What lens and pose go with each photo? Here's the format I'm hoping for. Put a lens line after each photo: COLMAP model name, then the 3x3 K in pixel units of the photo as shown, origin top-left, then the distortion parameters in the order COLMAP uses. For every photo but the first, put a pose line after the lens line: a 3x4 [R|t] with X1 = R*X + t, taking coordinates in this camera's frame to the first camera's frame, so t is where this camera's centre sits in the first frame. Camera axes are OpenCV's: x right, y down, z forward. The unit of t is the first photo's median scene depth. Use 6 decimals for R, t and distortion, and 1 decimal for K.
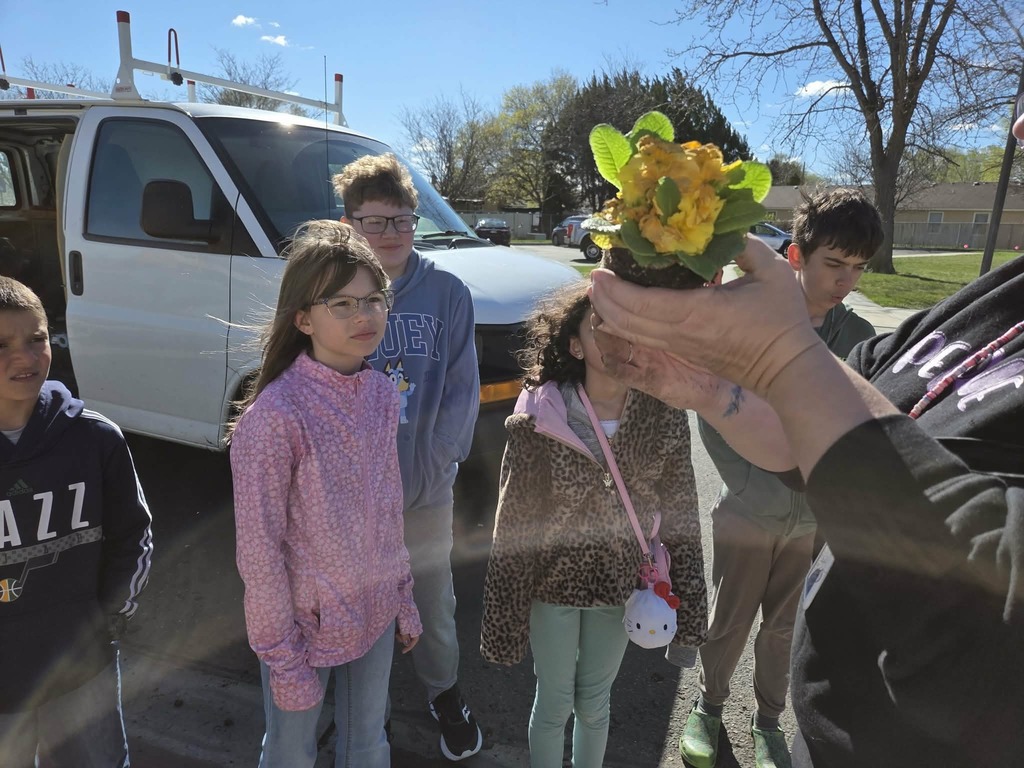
lens RADIAL K [[696.7, 0, 512.9], [0, 696.7, 366.7], [0, 0, 1]] dist [0.045412, -0.051482]
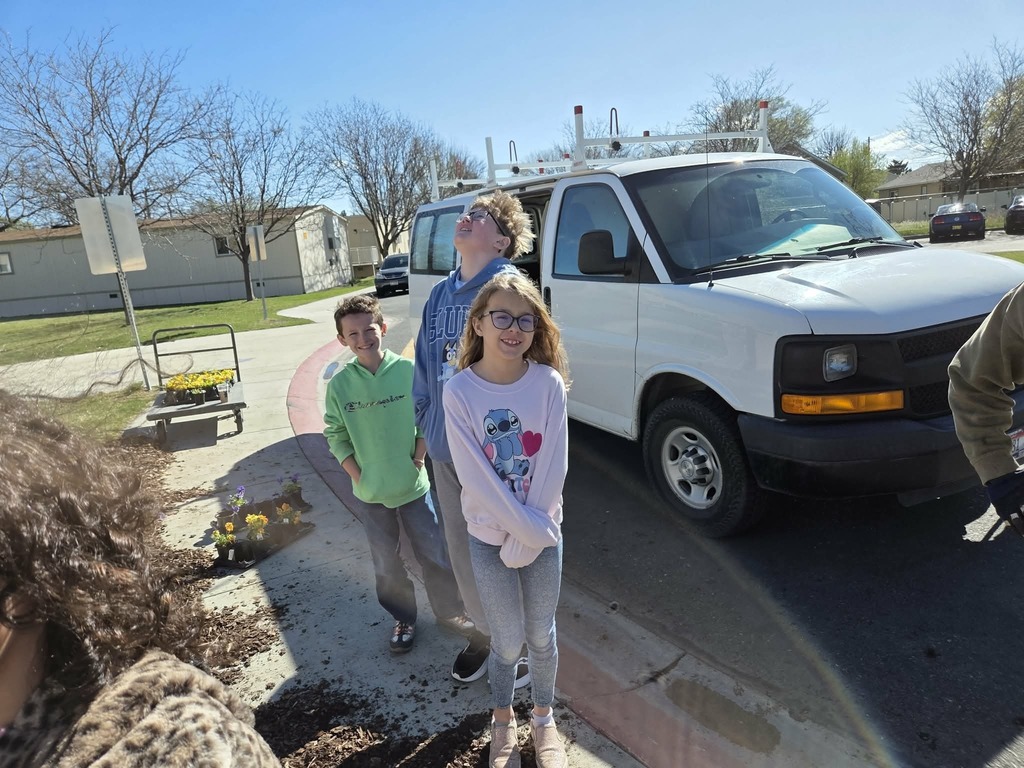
lens RADIAL K [[696.7, 0, 512.9], [0, 696.7, 366.7], [0, 0, 1]] dist [0.045412, -0.051482]
pose [[0.765053, 0.012024, -0.643855, 0.211133], [-0.014096, 0.999899, 0.001925, -0.008373], [0.643813, 0.007603, 0.765145, -0.095126]]
